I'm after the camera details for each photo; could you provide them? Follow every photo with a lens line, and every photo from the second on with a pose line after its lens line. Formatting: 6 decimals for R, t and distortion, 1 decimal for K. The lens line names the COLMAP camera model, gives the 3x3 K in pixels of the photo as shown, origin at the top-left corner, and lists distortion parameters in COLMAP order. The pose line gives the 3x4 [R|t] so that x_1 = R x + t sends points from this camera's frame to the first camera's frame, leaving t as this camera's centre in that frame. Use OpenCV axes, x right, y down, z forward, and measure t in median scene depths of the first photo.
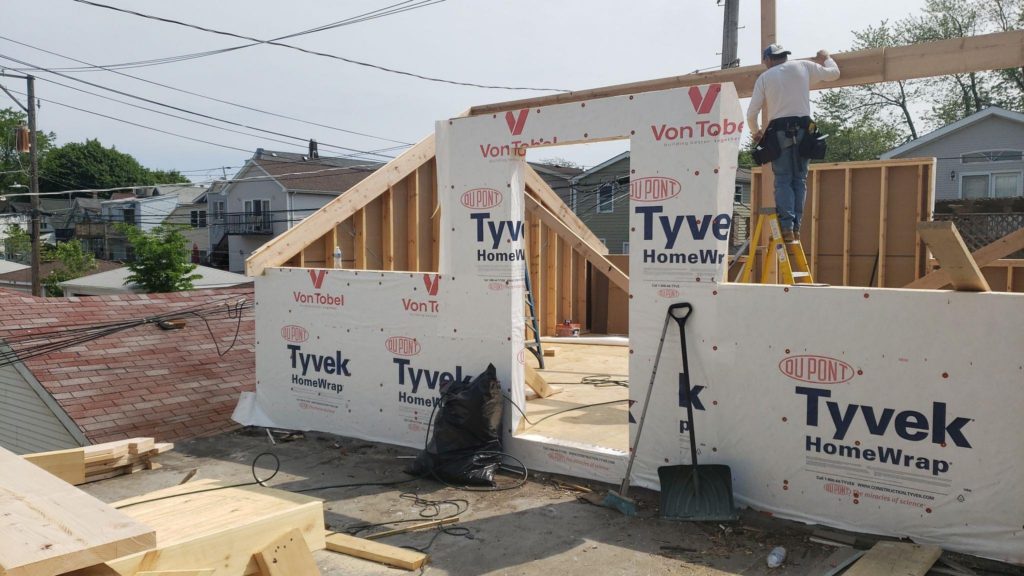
lens RADIAL K [[812.1, 0, 512.0], [0, 812.1, 288.0], [0, 0, 1]] dist [0.063677, -0.003354]
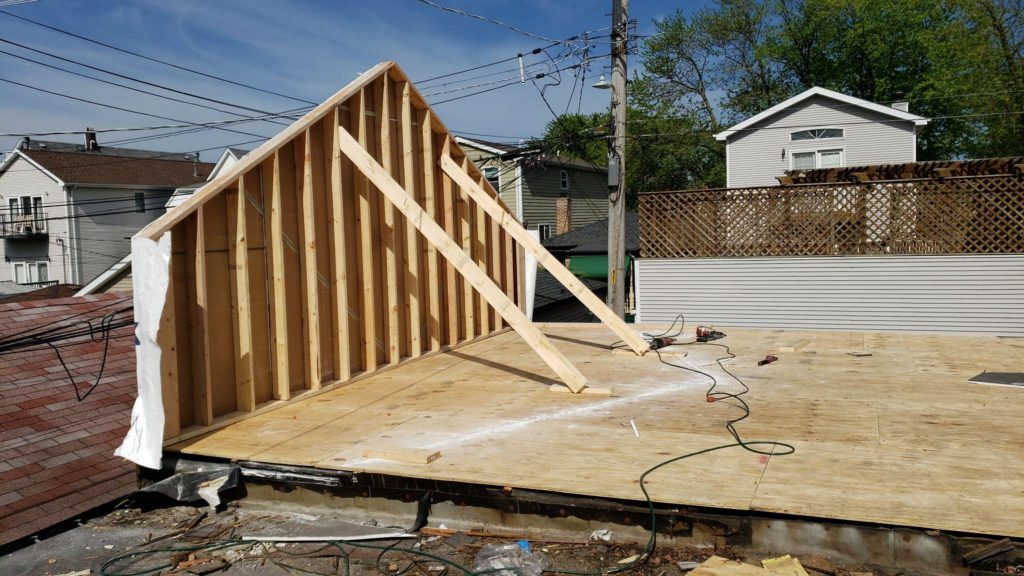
lens RADIAL K [[812.1, 0, 512.0], [0, 812.1, 288.0], [0, 0, 1]] dist [0.063677, -0.003354]
pose [[0.972656, -0.051857, 0.226386, -0.095661], [0.049247, 0.998639, 0.017166, -0.000795], [-0.226968, -0.005547, 0.973886, 0.165528]]
